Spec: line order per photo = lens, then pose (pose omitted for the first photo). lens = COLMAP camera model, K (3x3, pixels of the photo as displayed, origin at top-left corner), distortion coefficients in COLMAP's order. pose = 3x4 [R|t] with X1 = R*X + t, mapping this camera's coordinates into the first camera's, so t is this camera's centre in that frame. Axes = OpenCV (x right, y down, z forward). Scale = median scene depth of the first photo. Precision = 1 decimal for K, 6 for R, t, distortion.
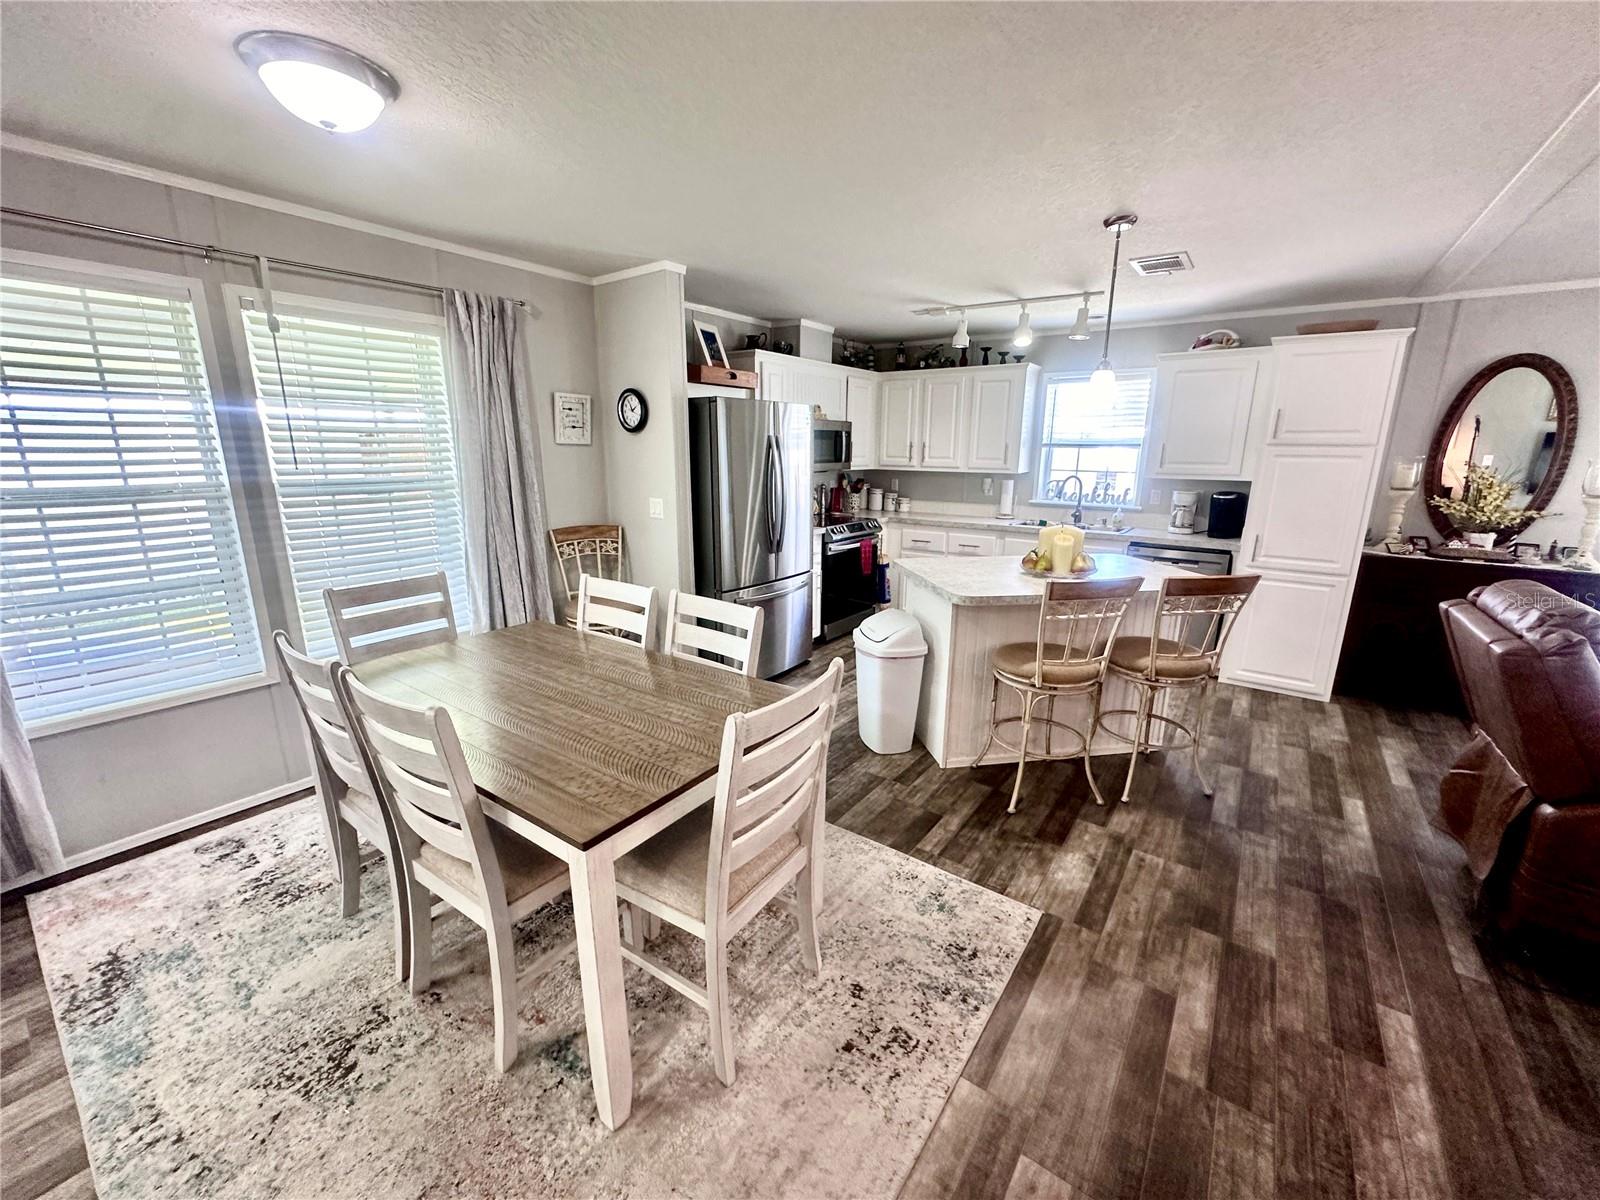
lens RADIAL K [[639.9, 0, 799.7], [0, 639.9, 600.7], [0, 0, 1]] dist [-0.005014, 0.001390]
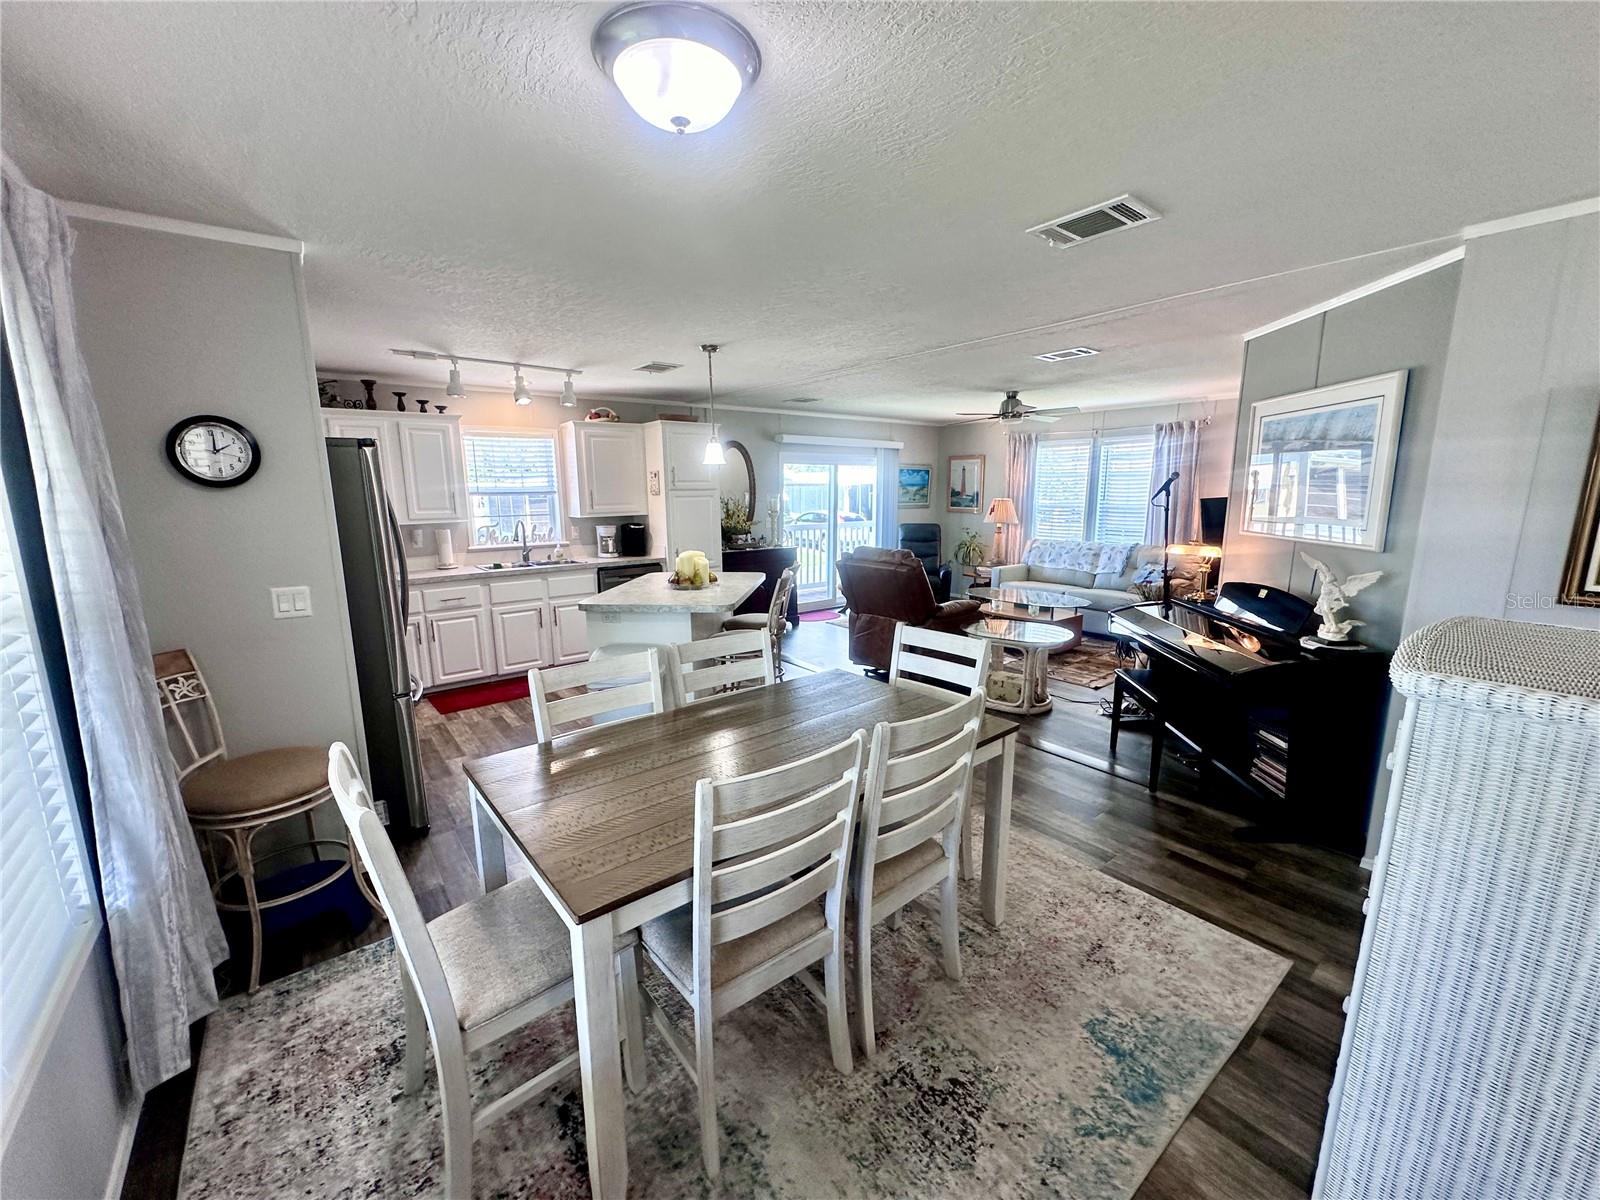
lens RADIAL K [[639.9, 0, 800.6], [0, 639.9, 599.7], [0, 0, 1]] dist [-0.005014, 0.001390]
pose [[0.264992, -0.178237, 0.947635, -0.700309], [0.240924, 0.963836, 0.113913, -0.096346], [-0.933668, 0.198121, 0.298350, 0.326082]]
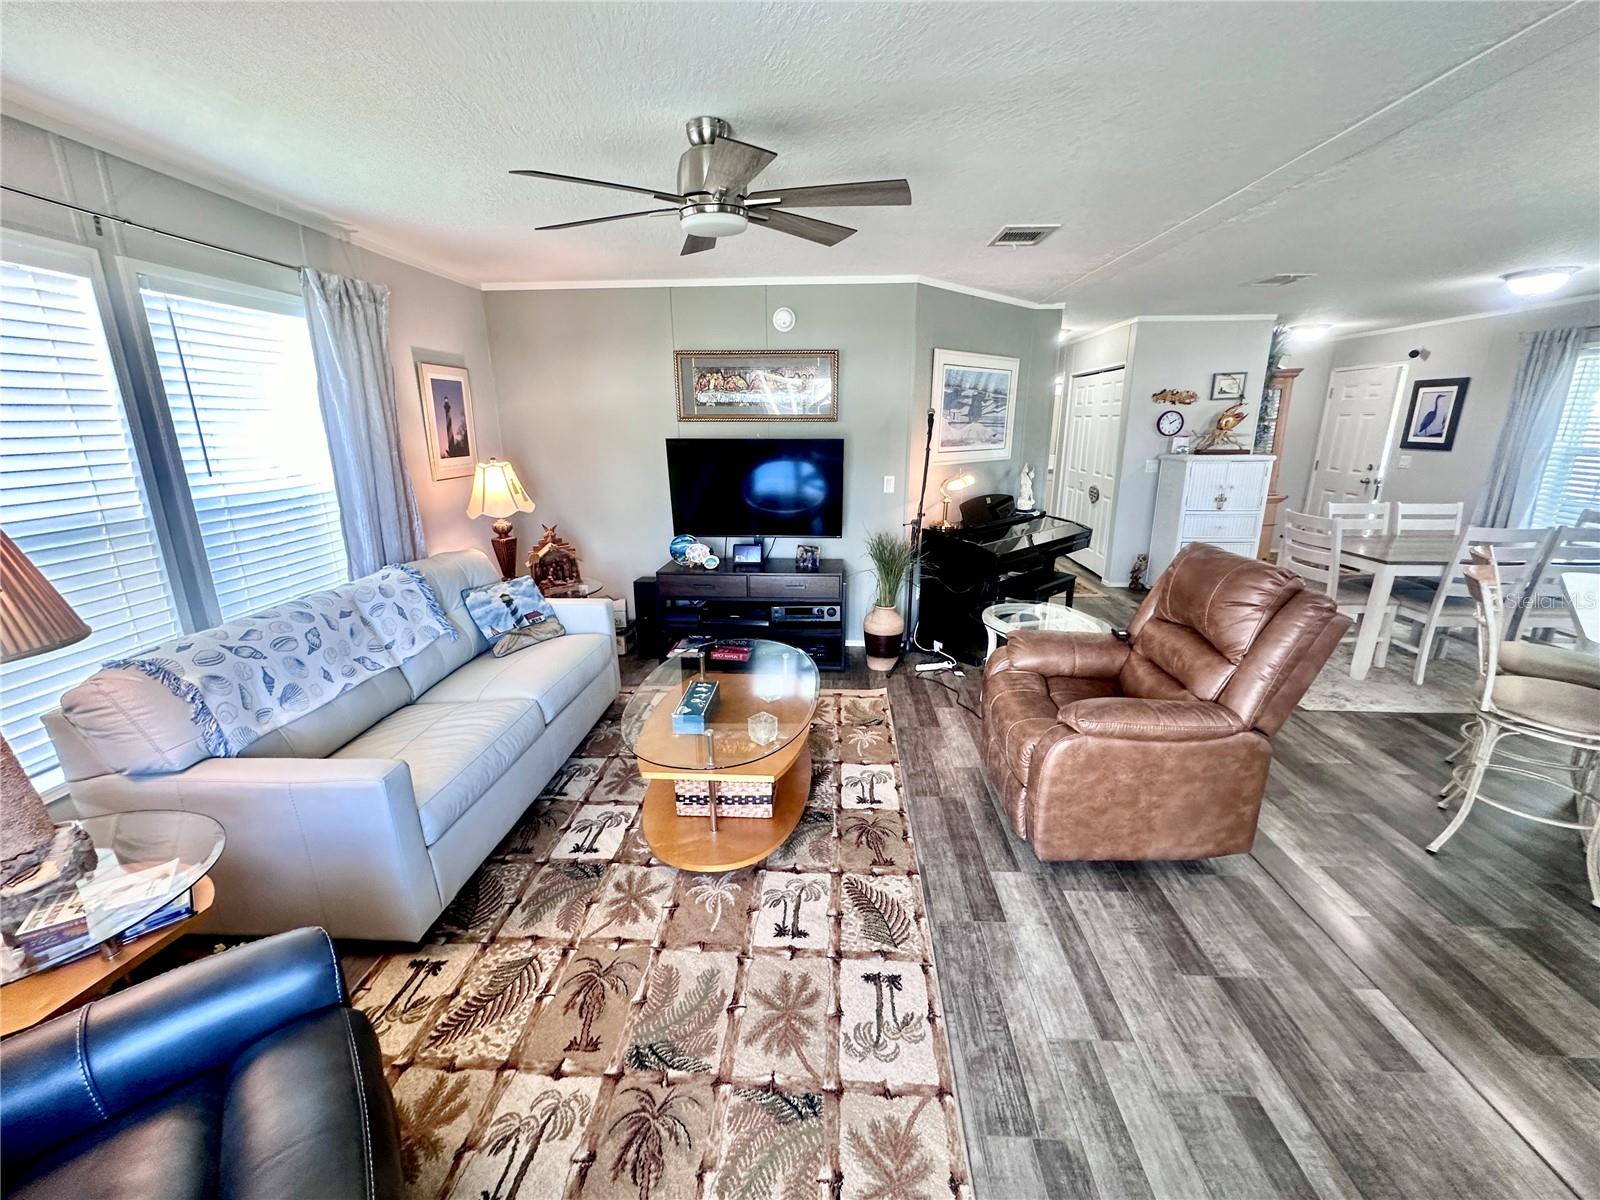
lens RADIAL K [[639.9, 0, 800.9], [0, 639.9, 599.5], [0, 0, 1]] dist [-0.005014, 0.001390]
pose [[-0.836481, 0.143615, -0.528843, 1.340451], [-0.133431, 0.882626, 0.450741, -0.194751], [0.531504, 0.447600, -0.719137, 0.790309]]
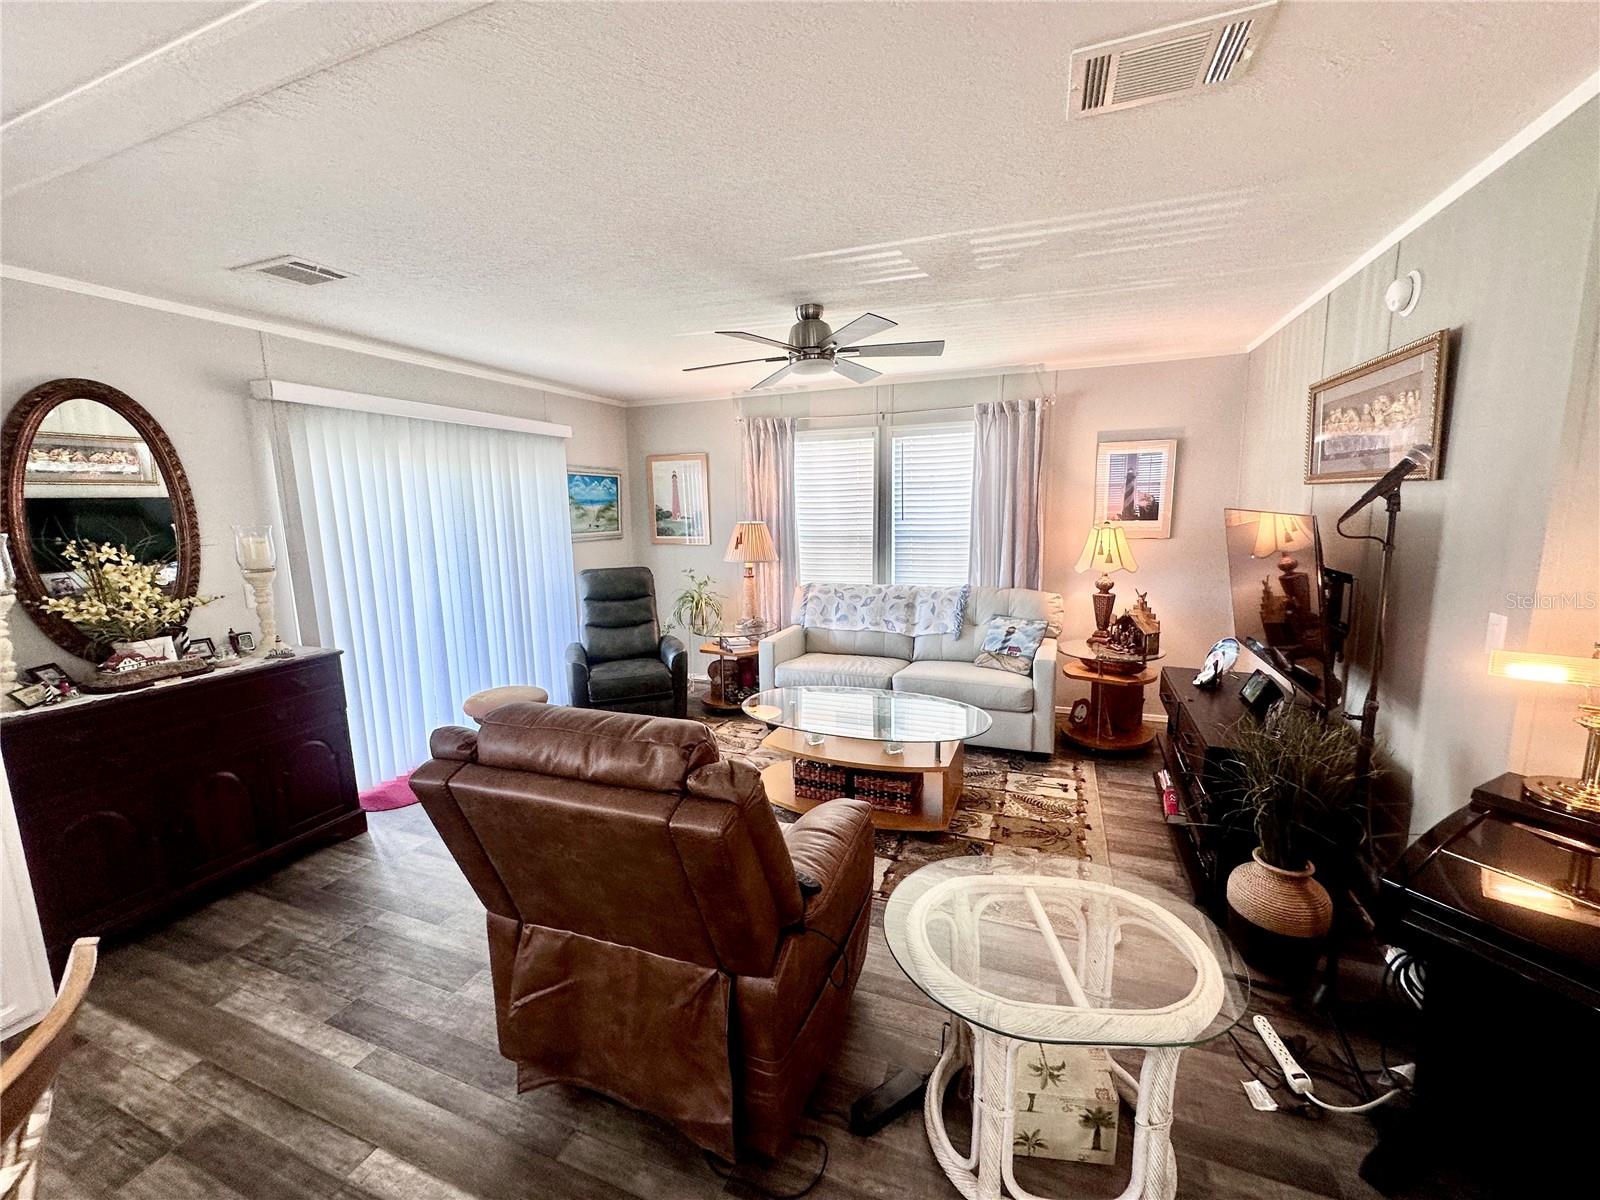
lens RADIAL K [[639.9, 0, 800.4], [0, 639.9, 599.6], [0, 0, 1]] dist [-0.005014, 0.001390]
pose [[-0.256275, -0.148313, 0.955158, 0.258540], [0.249537, 0.944511, 0.213613, -0.119778], [-0.933839, 0.293091, -0.205045, 0.487822]]
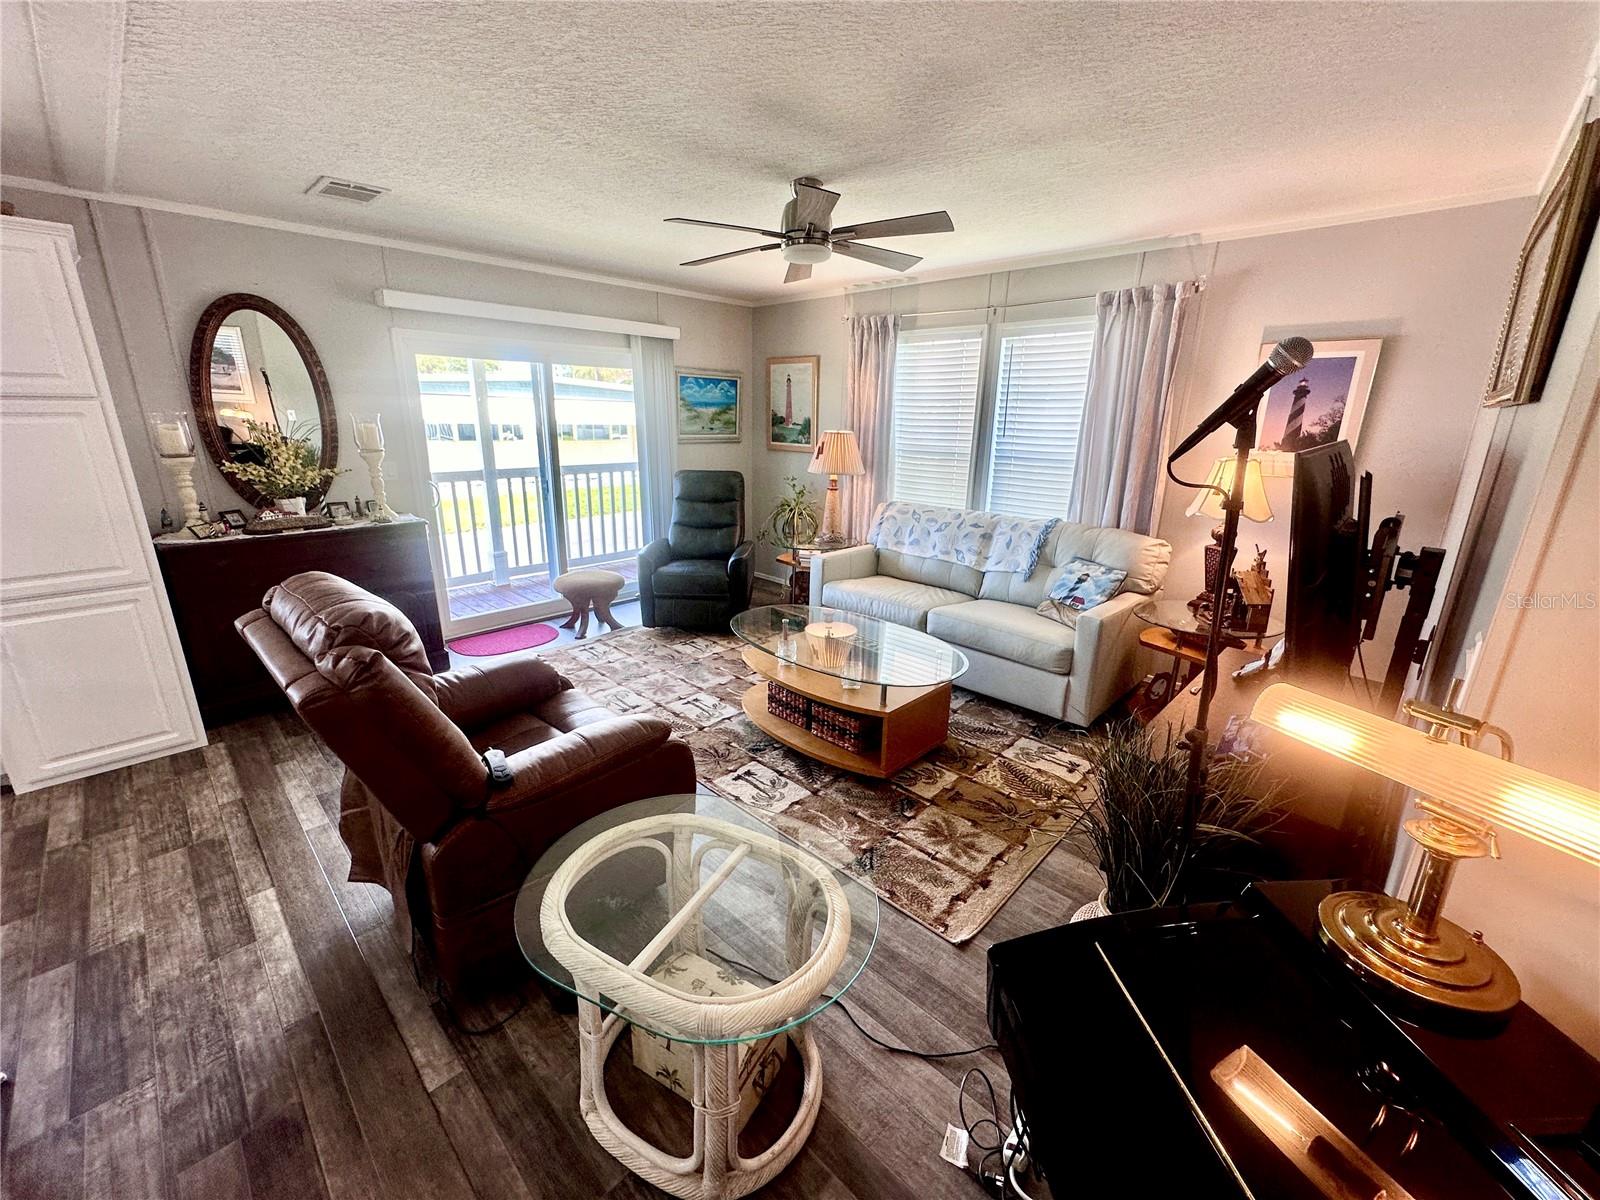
lens RADIAL K [[639.9, 0, 799.8], [0, 639.9, 600.3], [0, 0, 1]] dist [-0.005014, 0.001390]
pose [[0.132917, -0.286988, 0.948668, 0.273772], [0.224884, 0.940929, 0.253138, -0.037652], [-0.965277, 0.179694, 0.189604, 0.162600]]
